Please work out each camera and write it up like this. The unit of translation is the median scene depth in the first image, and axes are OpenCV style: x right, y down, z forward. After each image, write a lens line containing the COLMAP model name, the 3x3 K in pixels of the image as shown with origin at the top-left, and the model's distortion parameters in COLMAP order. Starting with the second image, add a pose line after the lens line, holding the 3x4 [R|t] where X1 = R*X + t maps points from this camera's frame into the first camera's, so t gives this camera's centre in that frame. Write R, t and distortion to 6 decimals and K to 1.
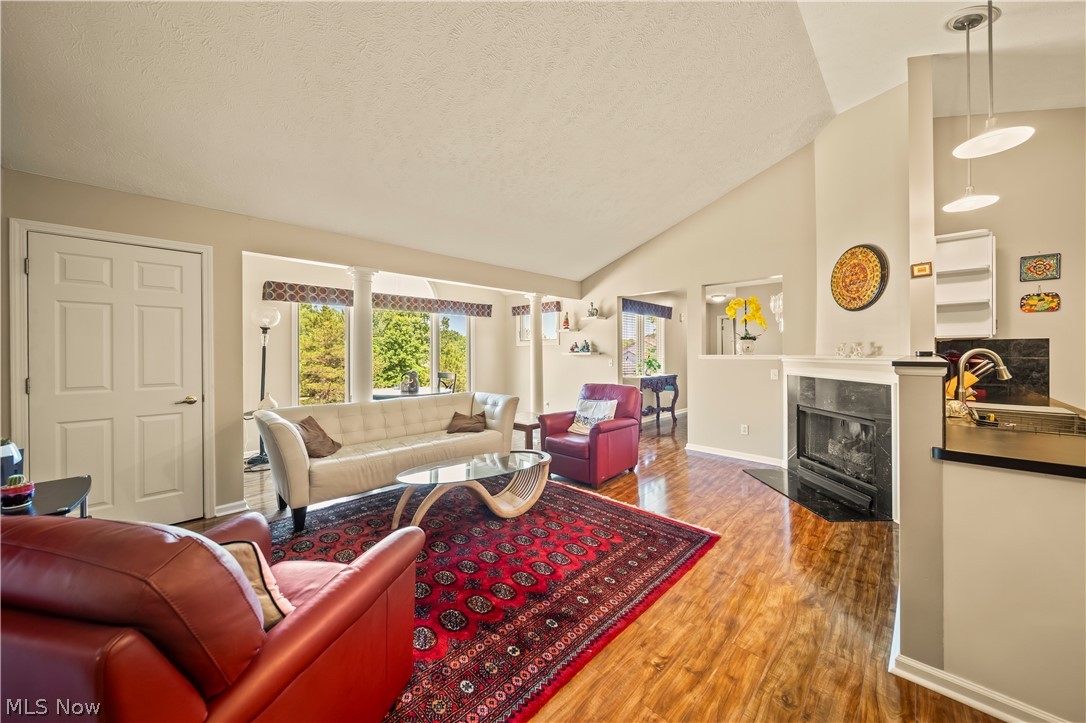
lens RADIAL K [[379.7, 0, 543.2], [0, 379.7, 350.2], [0, 0, 1]] dist [-0.001836, -0.000256]
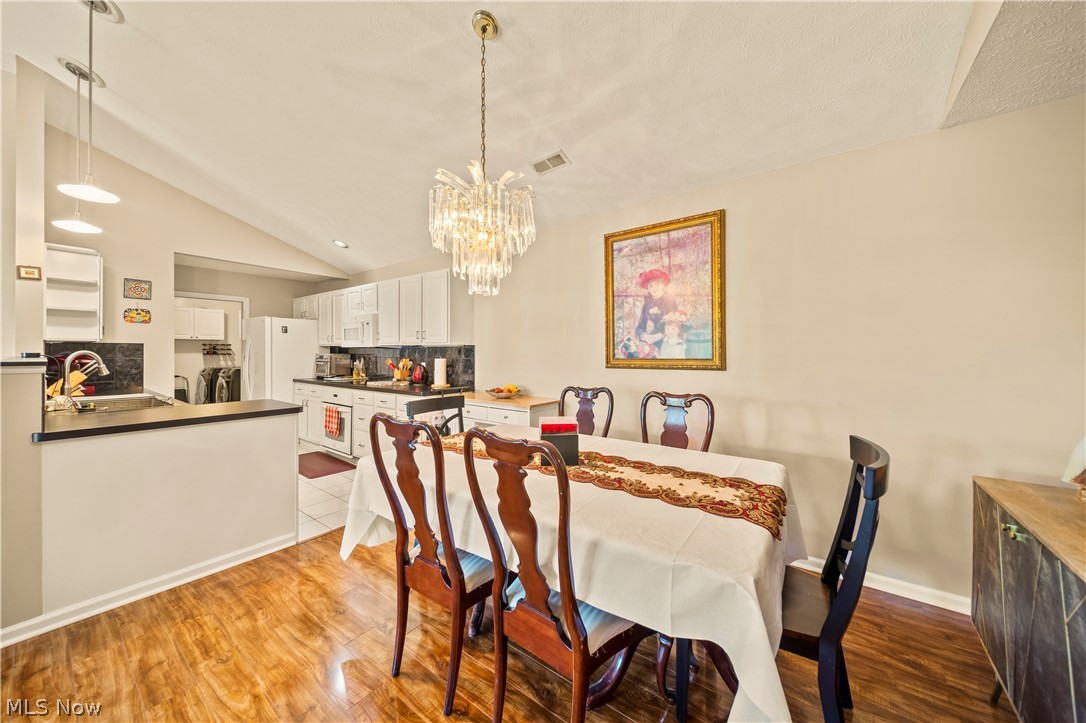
lens RADIAL K [[383.7, 0, 541.4], [0, 383.7, 354.3], [0, 0, 1]] dist [-0.001673, -0.000326]
pose [[-0.133476, 0.000551, 0.991052, -0.186995], [-0.007528, 0.999970, -0.001570, -0.001027], [-0.991023, -0.007671, -0.133468, -0.210353]]
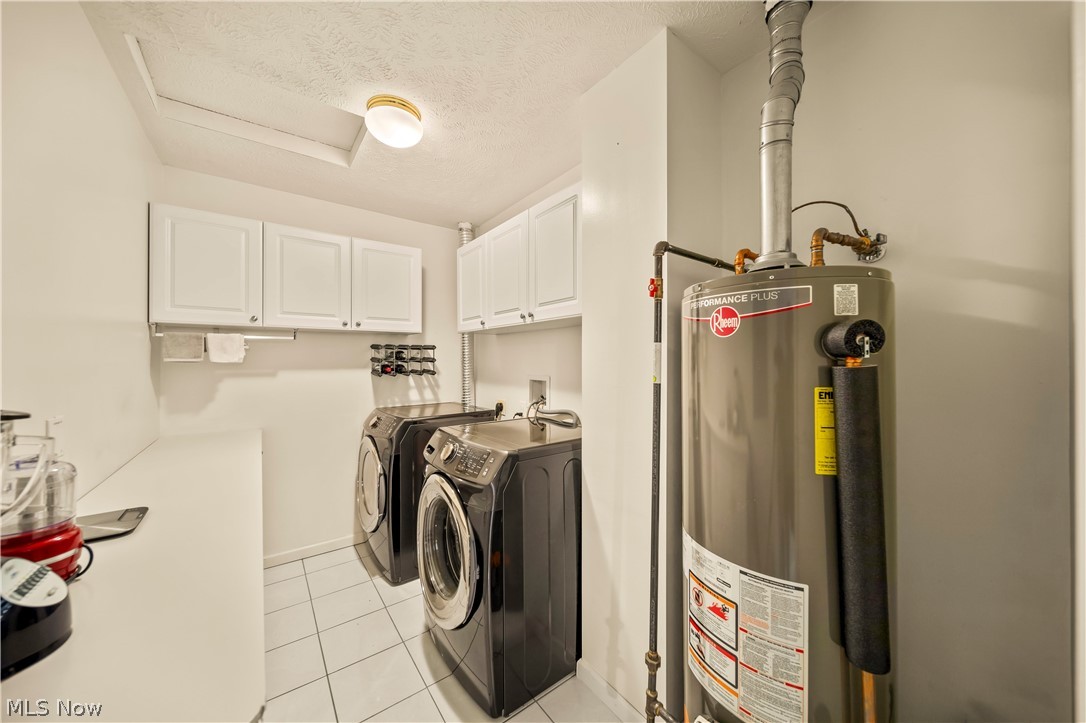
lens RADIAL K [[385.3, 0, 541.2], [0, 385.3, 361.3], [0, 0, 1]] dist [-0.000119, -0.000184]
pose [[0.158151, 0.002070, 0.987413, 1.838578], [-0.004196, 0.999990, -0.001425, -0.018343], [-0.987406, -0.003918, 0.158158, 1.167277]]
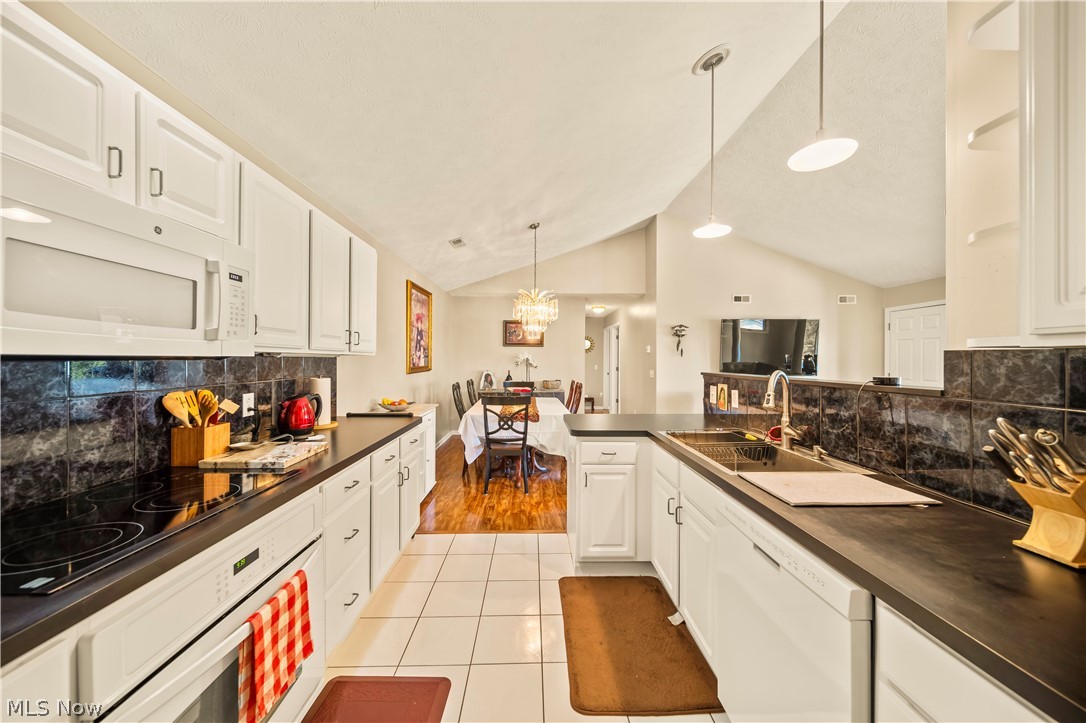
lens RADIAL K [[379.3, 0, 543.0], [0, 379.3, 357.3], [0, 0, 1]] dist [0.000010, -0.000486]
pose [[-0.692926, -0.000064, -0.721008, 1.543485], [0.004745, 0.999978, -0.004649, -0.022814], [0.720993, -0.006643, -0.692911, 0.877591]]
